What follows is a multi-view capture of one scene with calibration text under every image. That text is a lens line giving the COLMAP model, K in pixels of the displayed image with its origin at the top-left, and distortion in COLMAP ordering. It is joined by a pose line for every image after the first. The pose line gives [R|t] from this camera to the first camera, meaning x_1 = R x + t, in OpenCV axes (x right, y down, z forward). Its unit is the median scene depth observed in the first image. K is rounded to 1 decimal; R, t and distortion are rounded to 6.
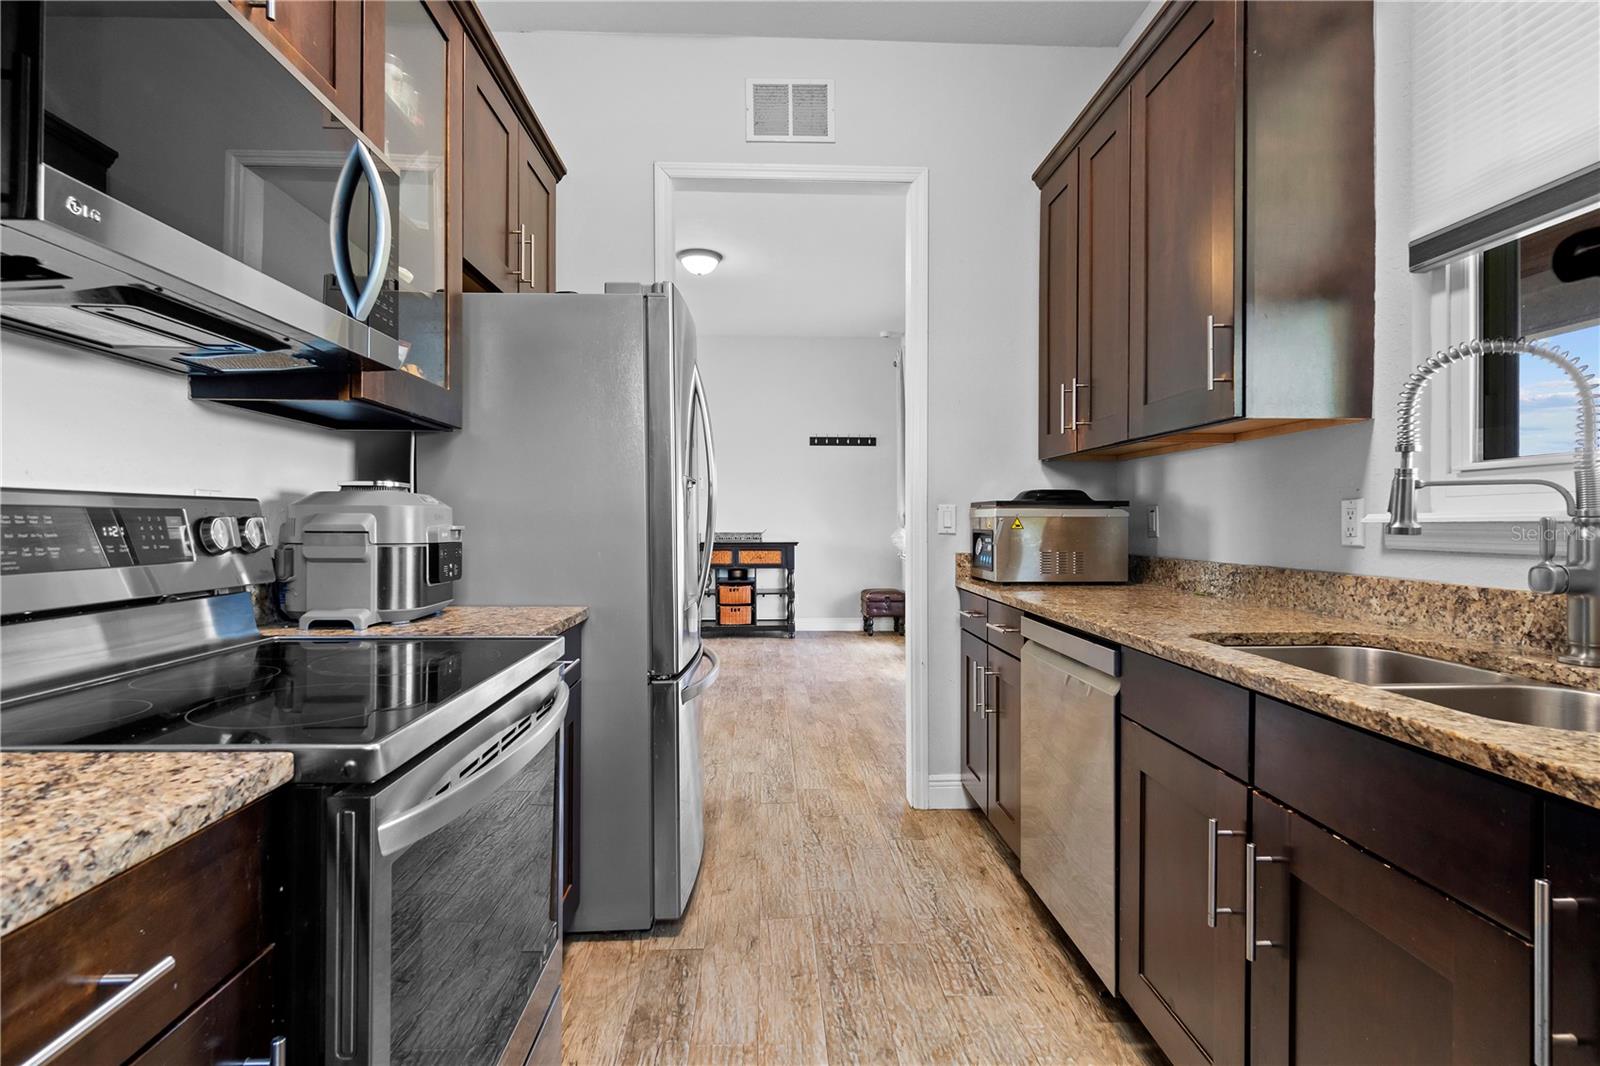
lens RADIAL K [[741.3, 0, 798.8], [0, 741.3, 513.2], [0, 0, 1]] dist [-0.001607, -0.000236]
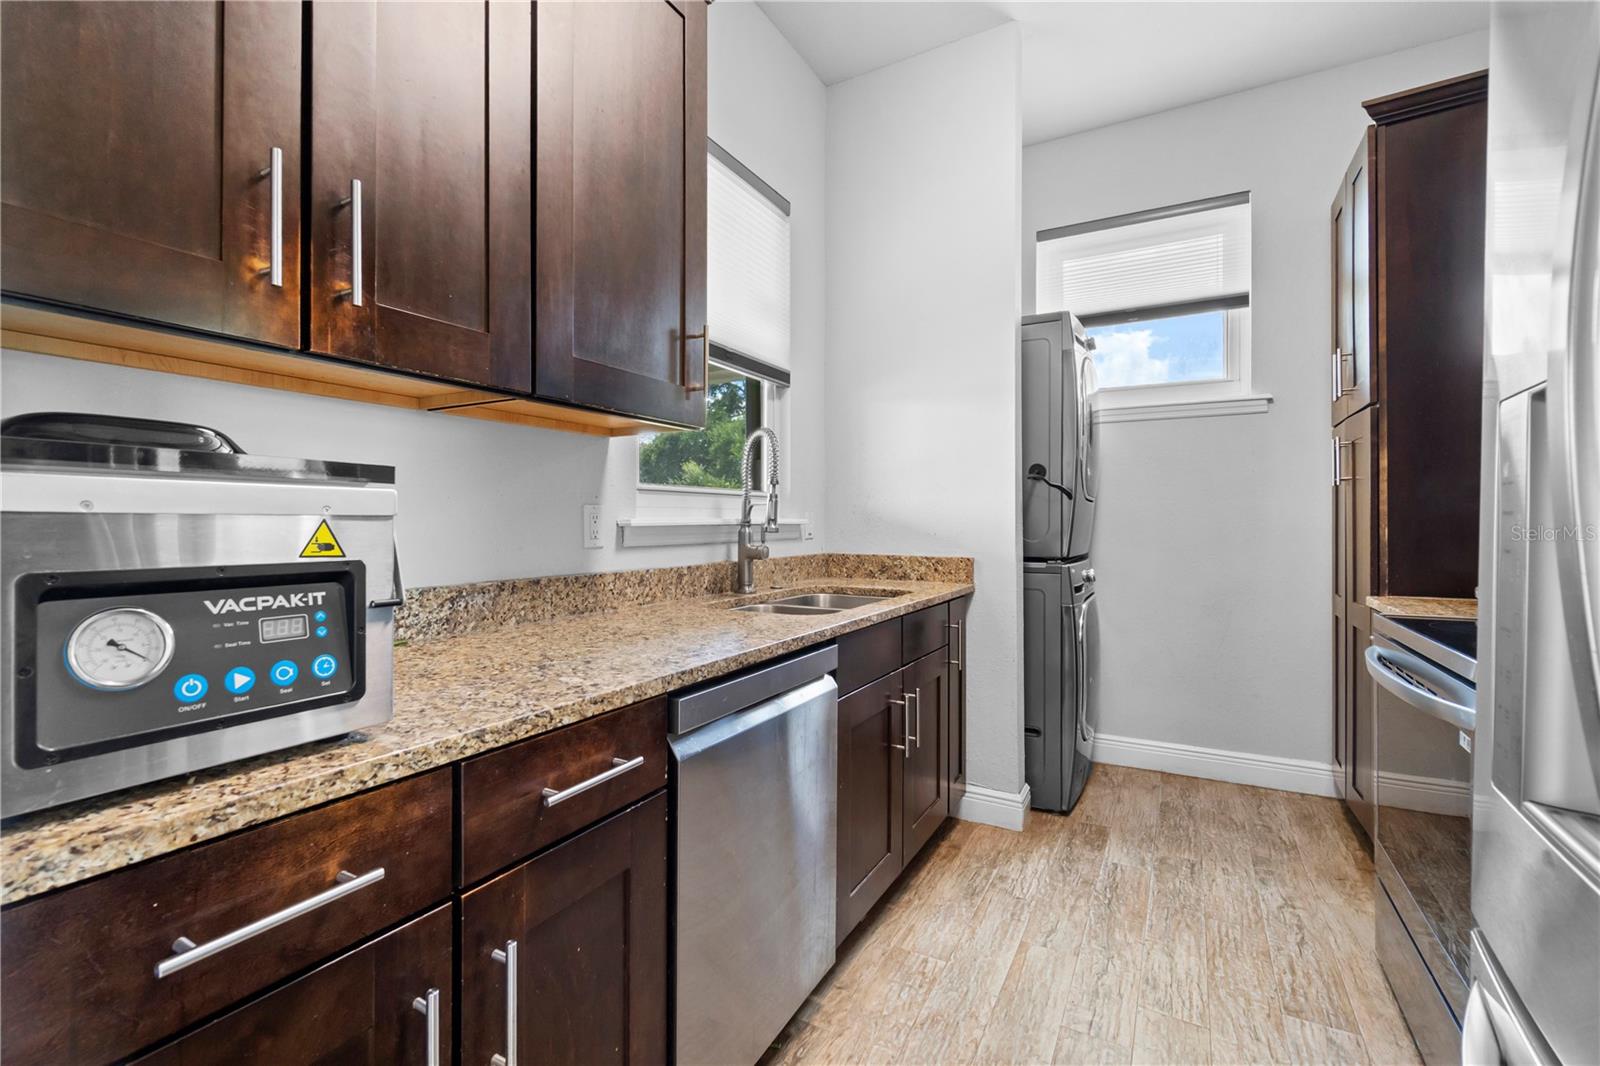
lens RADIAL K [[697.5, 0, 790.1], [0, 697.5, 525.7], [0, 0, 1]] dist [-0.001285, -0.000314]
pose [[-0.849071, 0.001466, 0.528277, -0.057357], [-0.002486, 0.999974, -0.006772, 0.017690], [-0.528273, -0.007063, -0.849045, 1.740954]]
